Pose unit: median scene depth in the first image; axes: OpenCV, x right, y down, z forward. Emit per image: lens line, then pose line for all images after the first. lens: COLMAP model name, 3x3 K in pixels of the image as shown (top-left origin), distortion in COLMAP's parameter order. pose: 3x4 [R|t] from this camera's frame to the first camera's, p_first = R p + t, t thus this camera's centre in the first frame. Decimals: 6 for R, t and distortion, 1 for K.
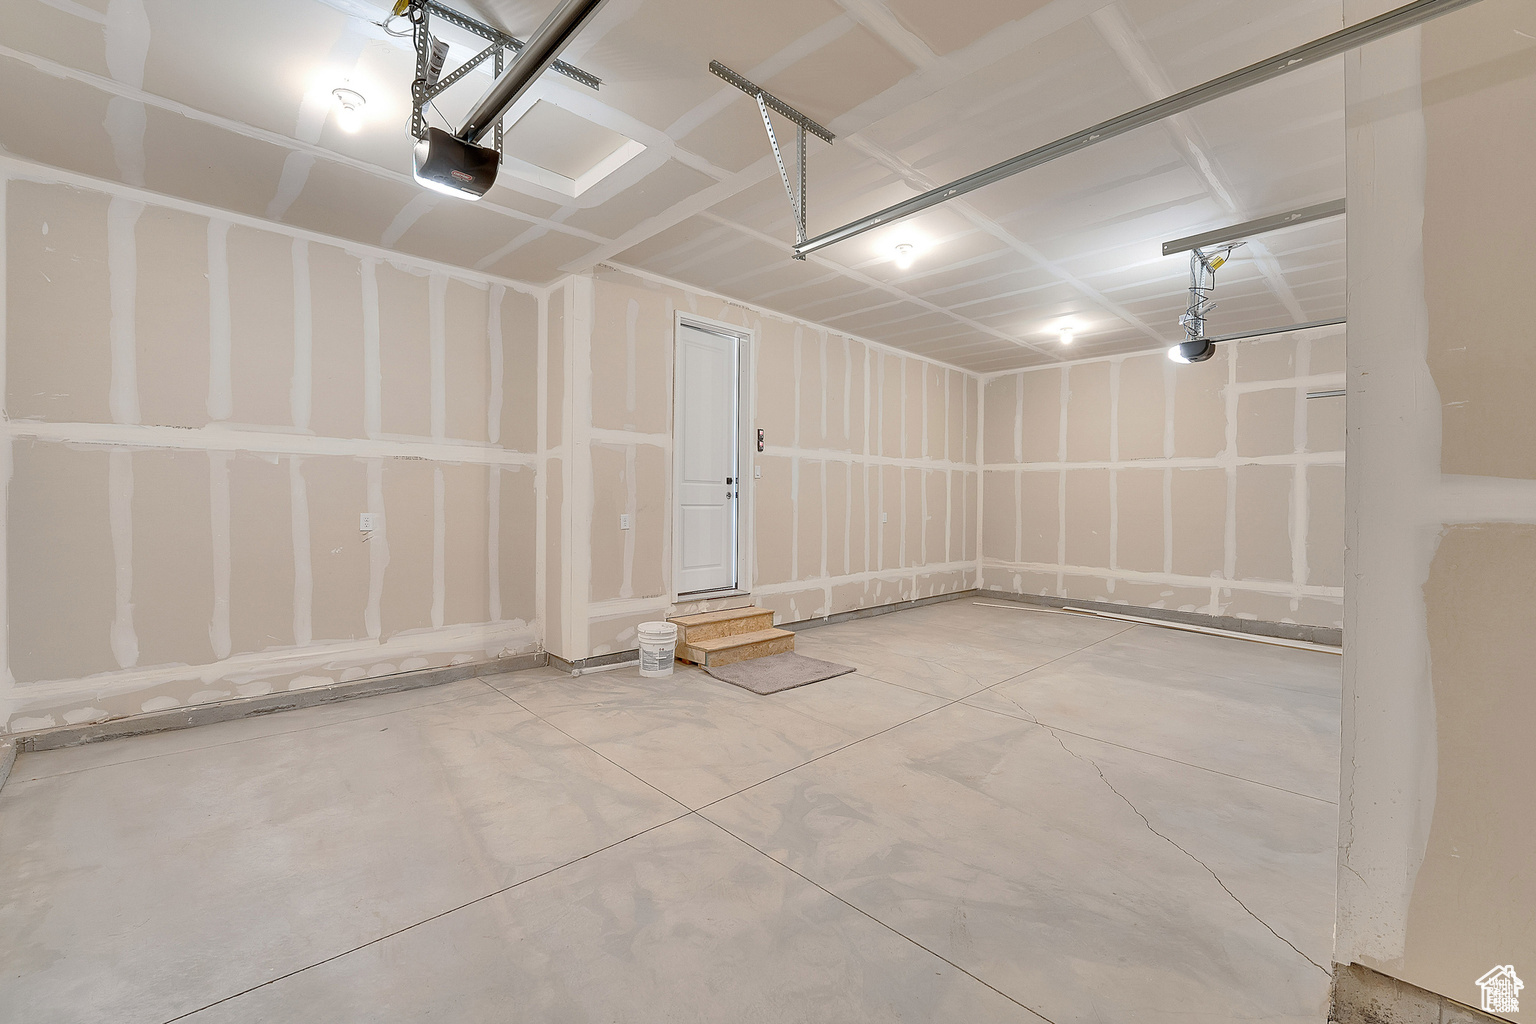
lens RADIAL K [[644.4, 0, 765.2], [0, 644.4, 511.2], [0, 0, 1]] dist [-0.003510, -0.000530]
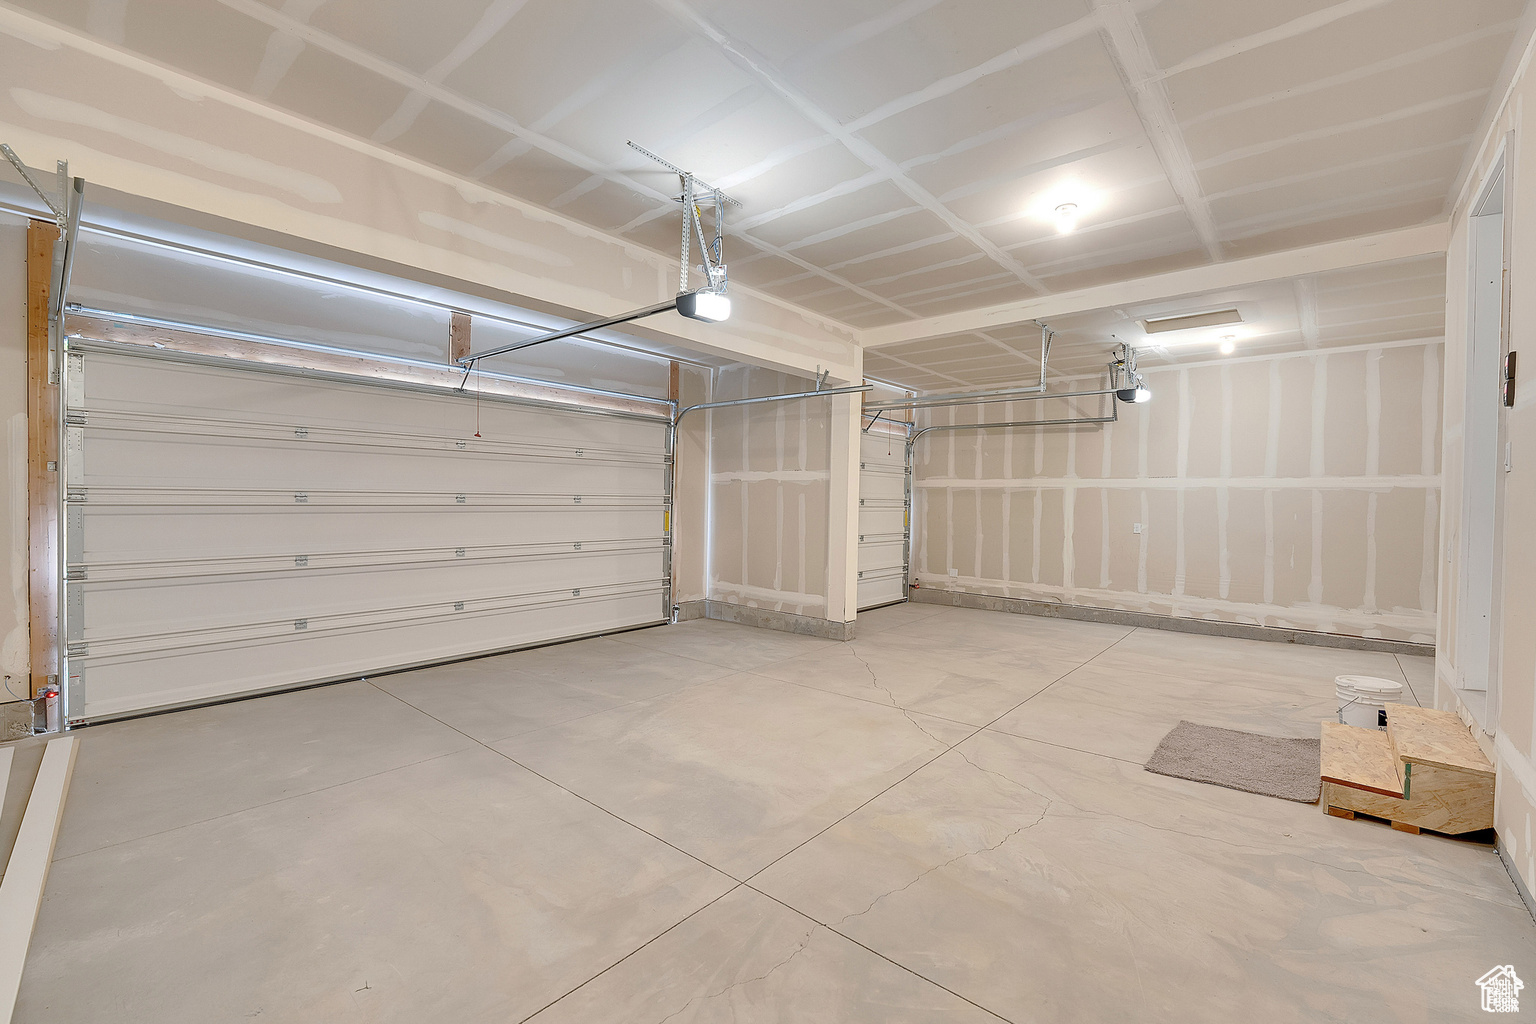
lens RADIAL K [[644.4, 0, 769.7], [0, 644.4, 509.8], [0, 0, 1]] dist [-0.003510, -0.000530]
pose [[-0.995720, -0.022282, -0.089692, 0.716394], [-0.025026, 0.999249, 0.029589, -0.036857], [0.088965, 0.031707, -0.995530, 1.953265]]
